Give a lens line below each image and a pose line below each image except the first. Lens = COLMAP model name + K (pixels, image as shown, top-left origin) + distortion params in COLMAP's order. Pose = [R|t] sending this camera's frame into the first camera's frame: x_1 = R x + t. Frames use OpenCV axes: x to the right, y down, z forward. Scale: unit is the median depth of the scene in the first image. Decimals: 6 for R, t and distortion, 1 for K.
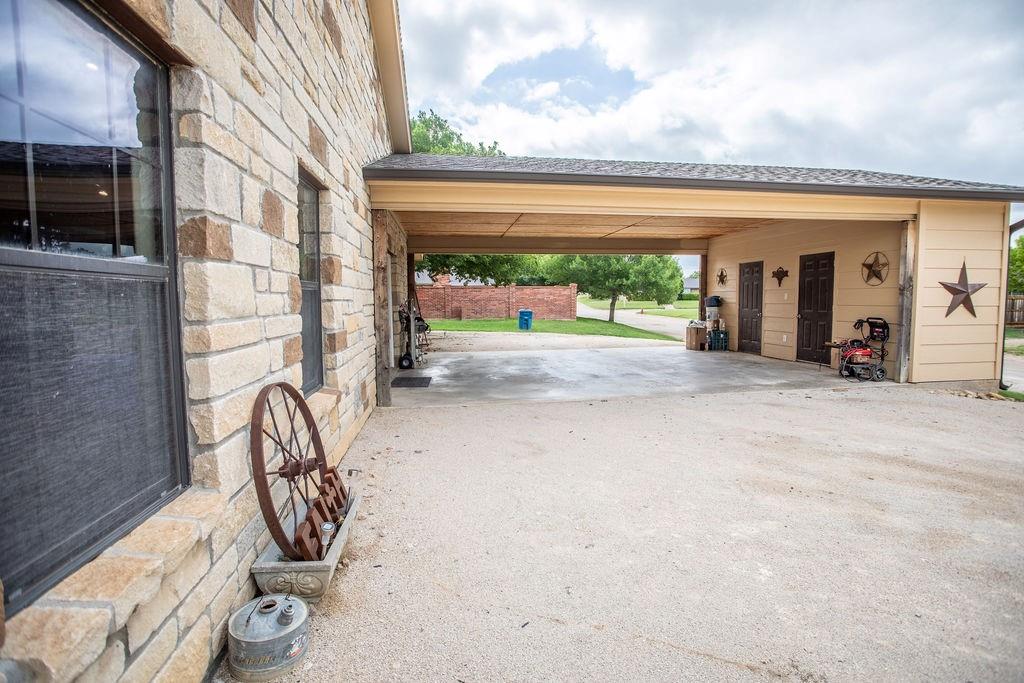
lens RADIAL K [[480.5, 0, 522.8], [0, 480.5, 327.2], [0, 0, 1]] dist [-0.000264, 0.029000]
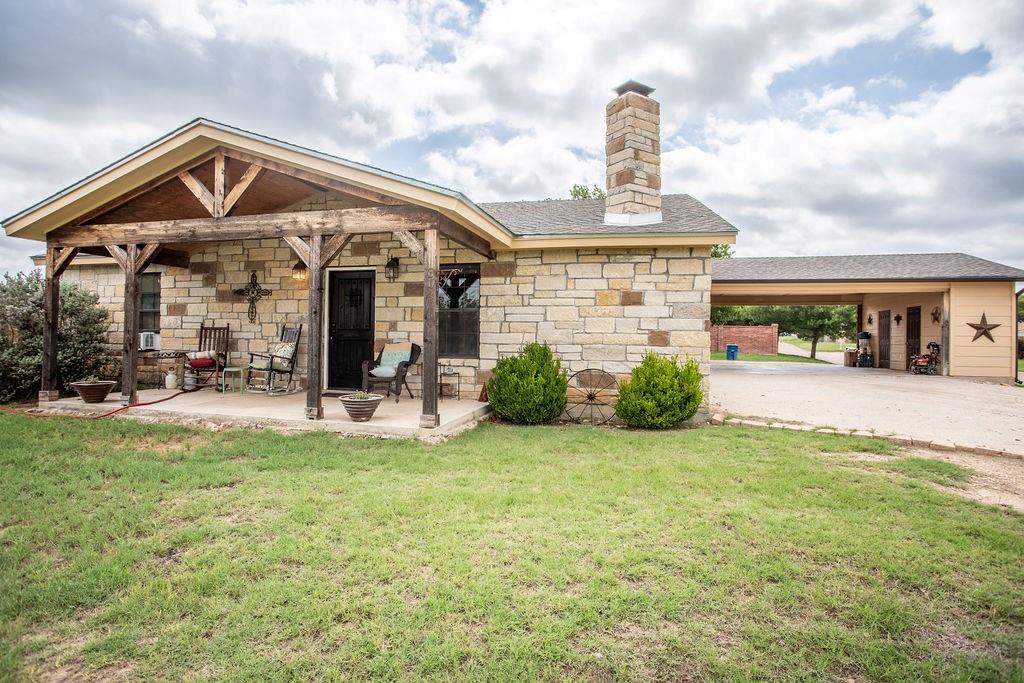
lens RADIAL K [[497.3, 0, 513.7], [0, 497.3, 335.6], [0, 0, 1]] dist [-0.079142, 0.033862]
pose [[0.917244, 0.012446, -0.398131, -0.020975], [-0.039168, 0.997486, -0.059055, 0.100752], [0.396395, 0.069762, 0.915426, -1.051095]]
